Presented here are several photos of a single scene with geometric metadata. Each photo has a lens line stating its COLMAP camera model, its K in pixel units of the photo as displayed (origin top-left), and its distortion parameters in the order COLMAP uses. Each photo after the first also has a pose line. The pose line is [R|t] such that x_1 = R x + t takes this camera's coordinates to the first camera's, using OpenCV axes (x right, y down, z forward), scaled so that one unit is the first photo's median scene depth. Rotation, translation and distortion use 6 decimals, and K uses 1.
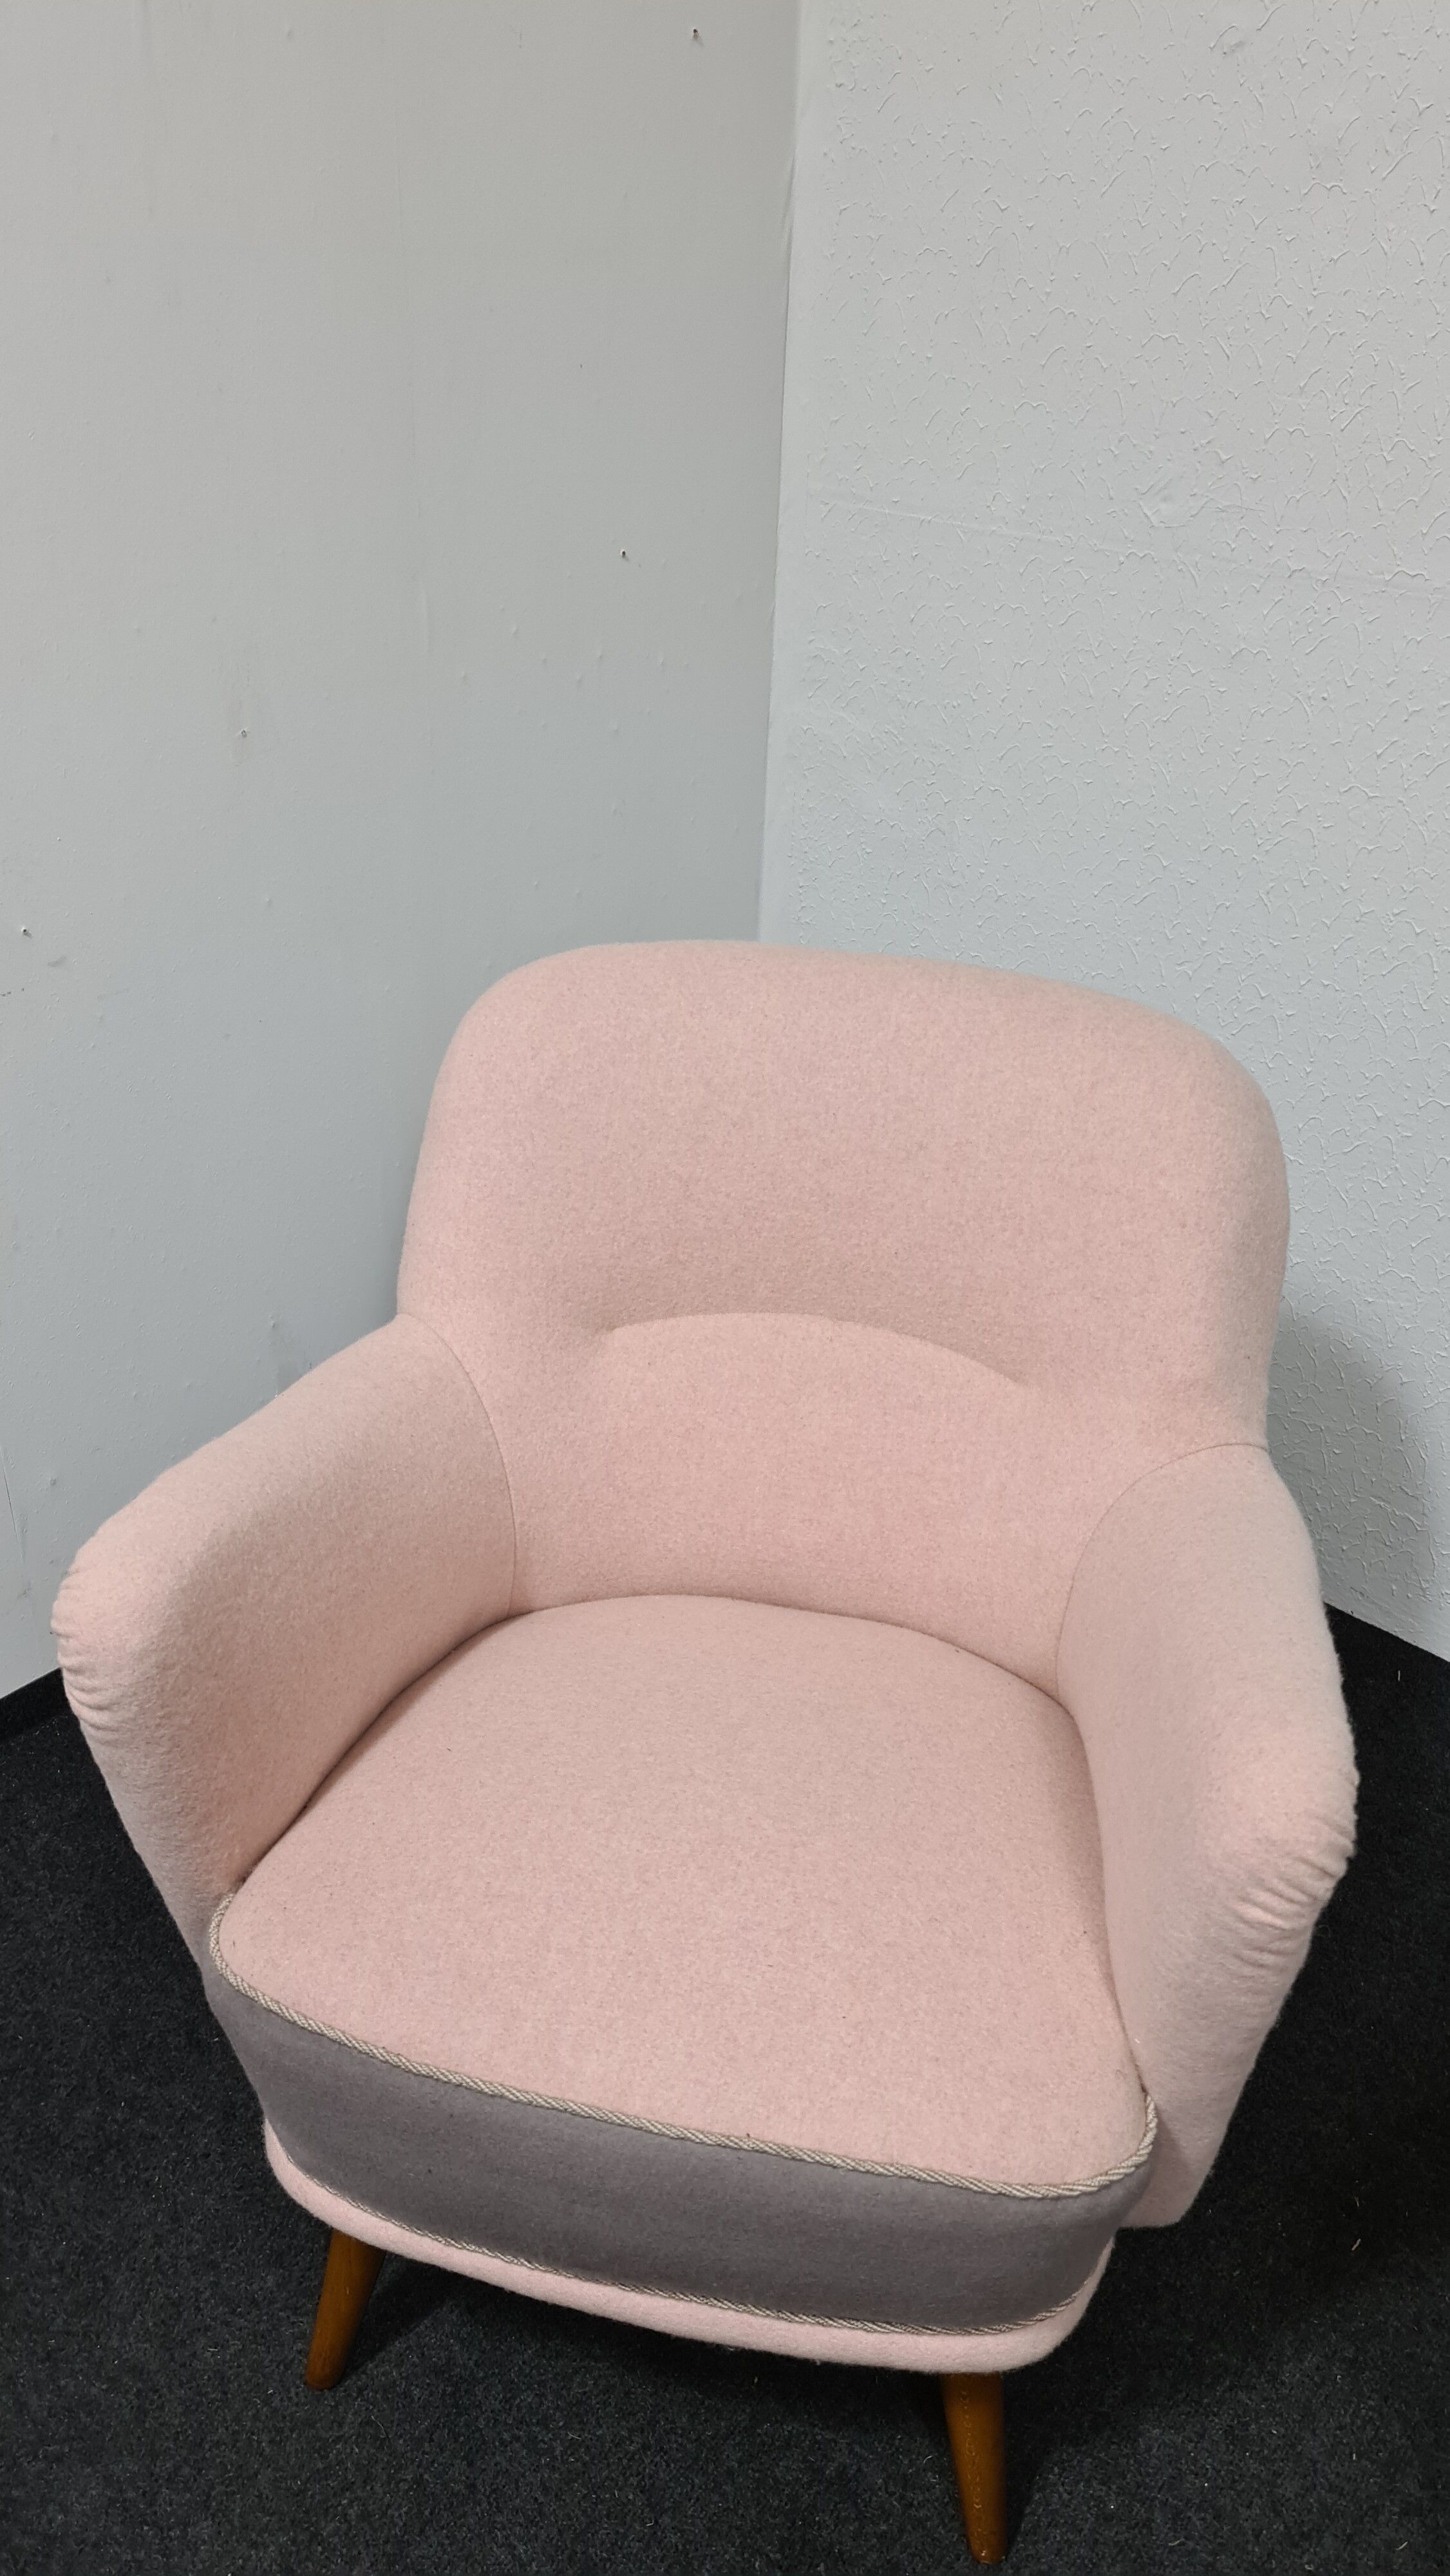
lens RADIAL K [[1909.8, 0, 708.0], [0, 1909.8, 1238.5], [0, 0, 1]] dist [0.077409, -0.065299]
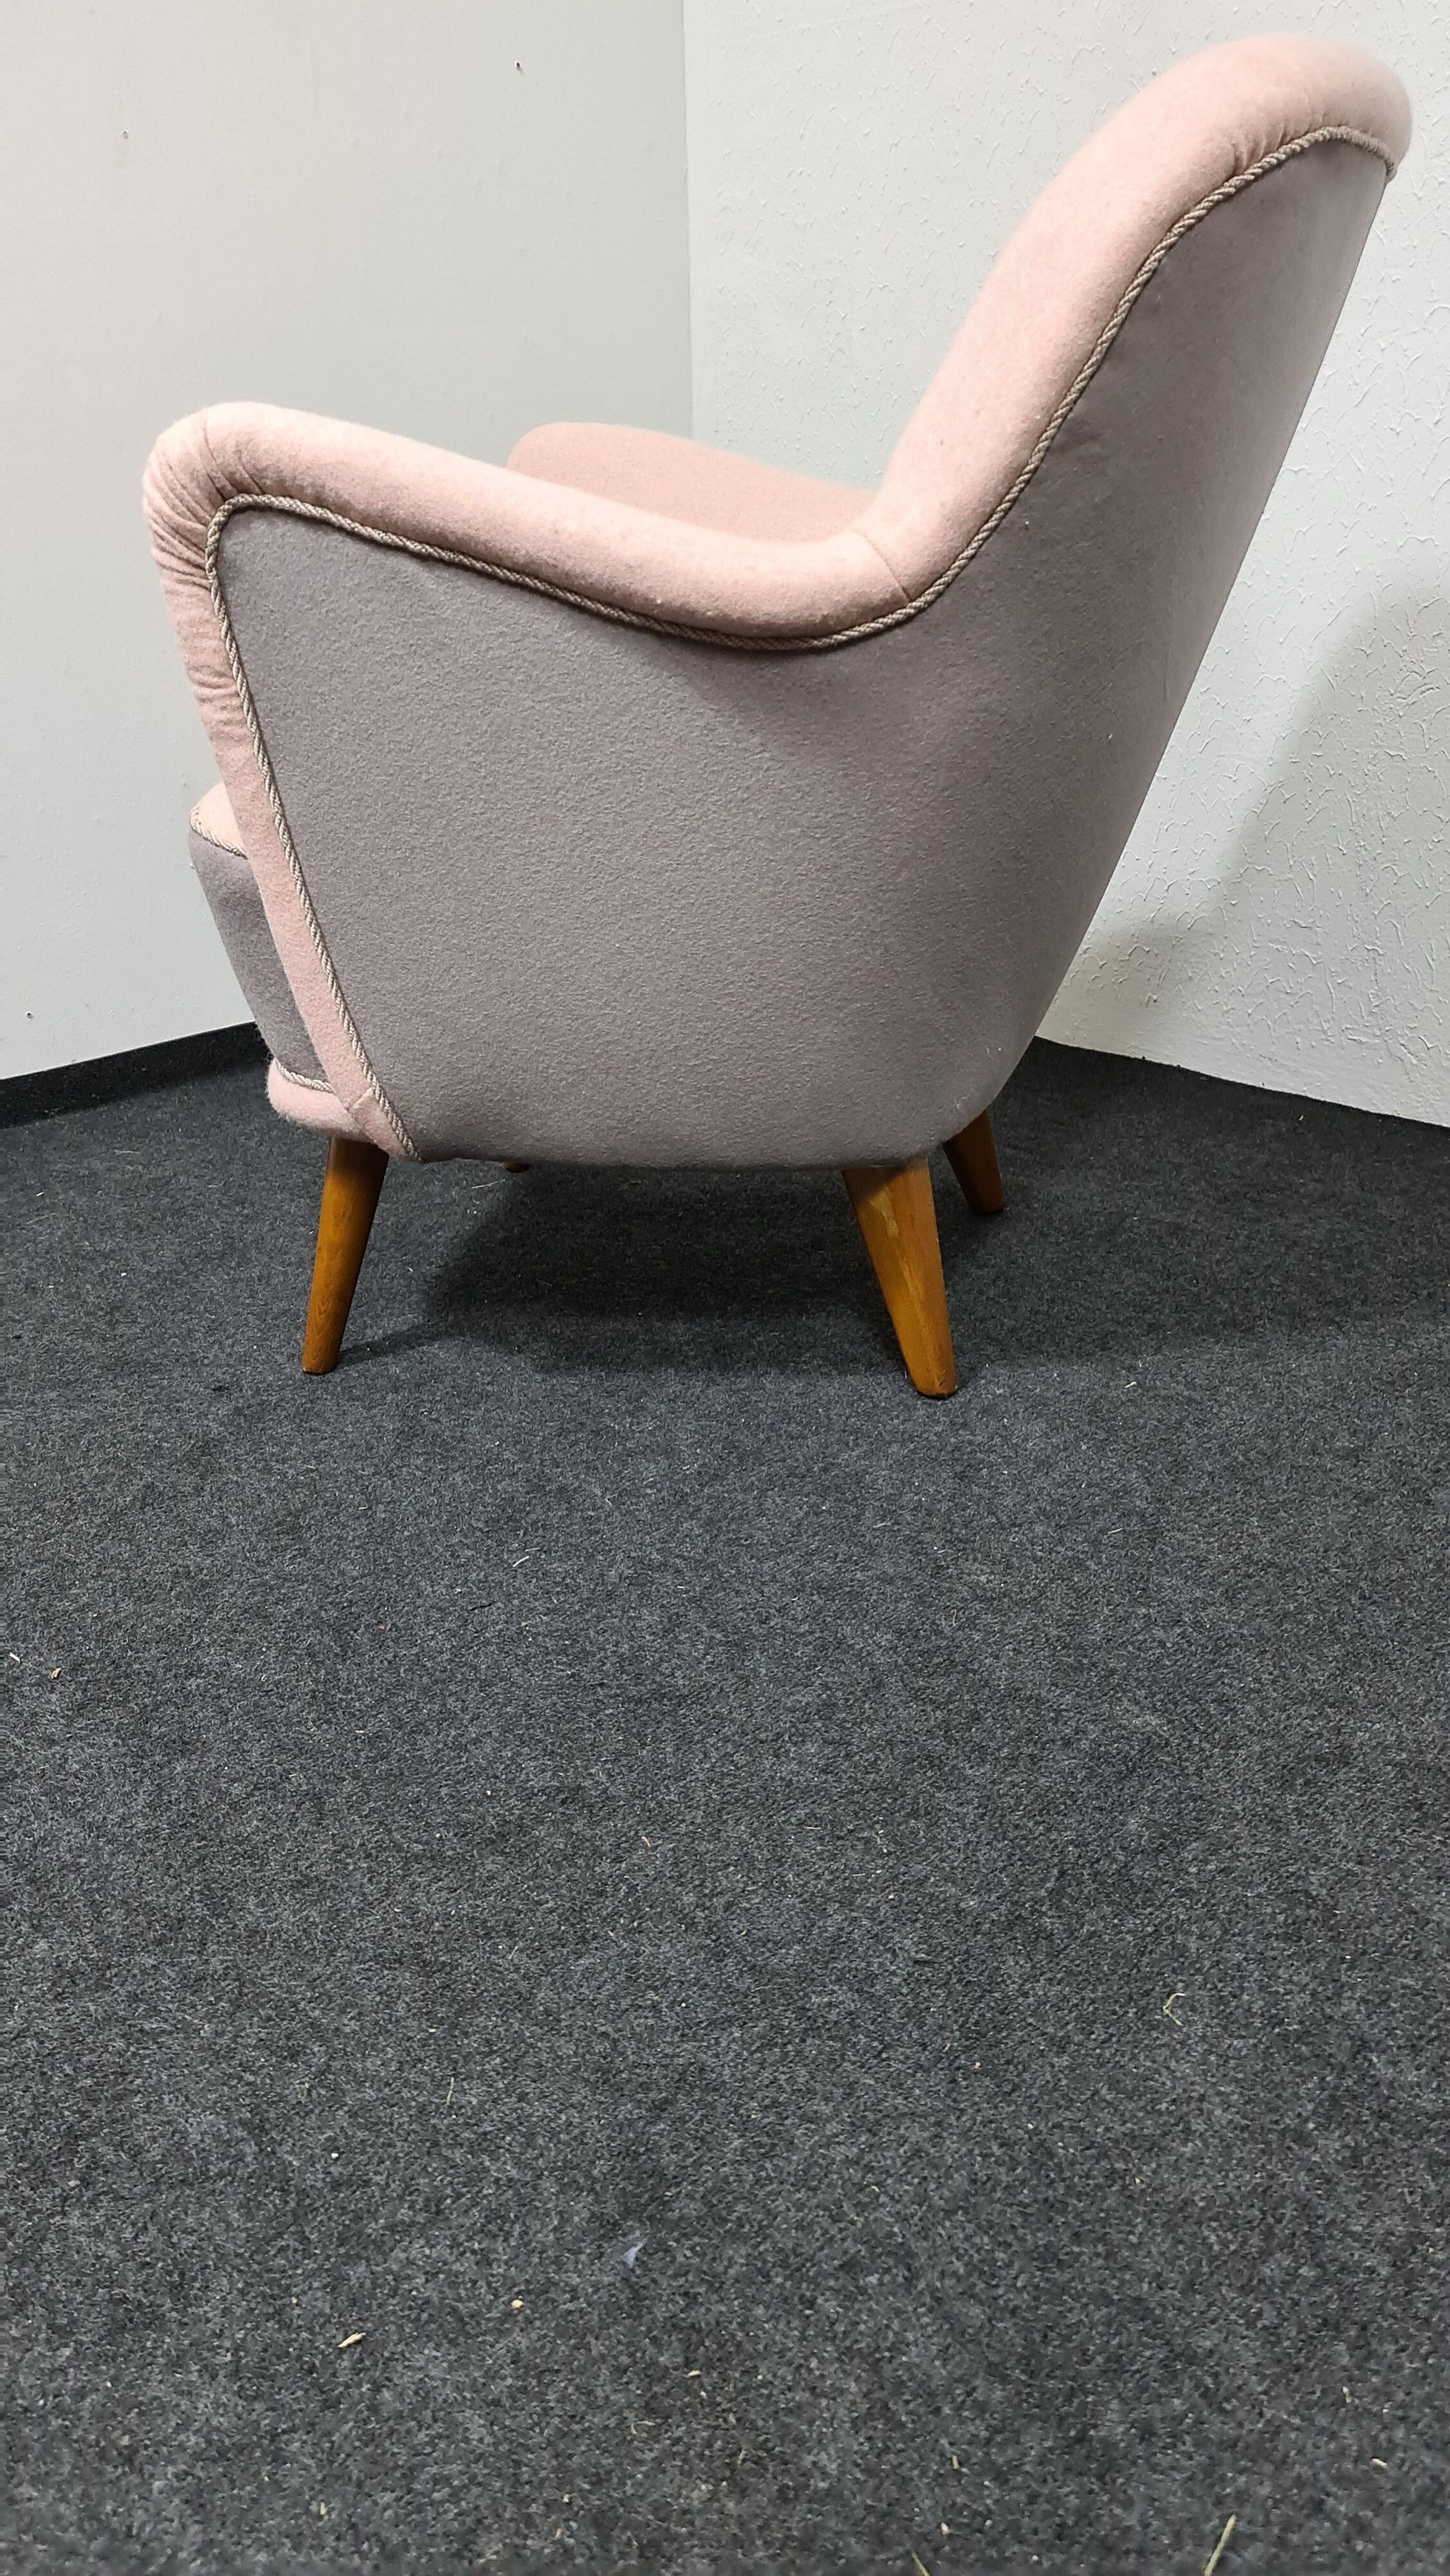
lens RADIAL K [[1909.8, 0, 725.2], [0, 1909.8, 1304.2], [0, 0, 1]] dist [0.077409, -0.065299]
pose [[0.994428, -0.009727, -0.104966, 0.255556], [-0.001519, 0.994308, -0.106538, 0.638986], [0.105405, 0.106104, 0.988753, 0.021172]]
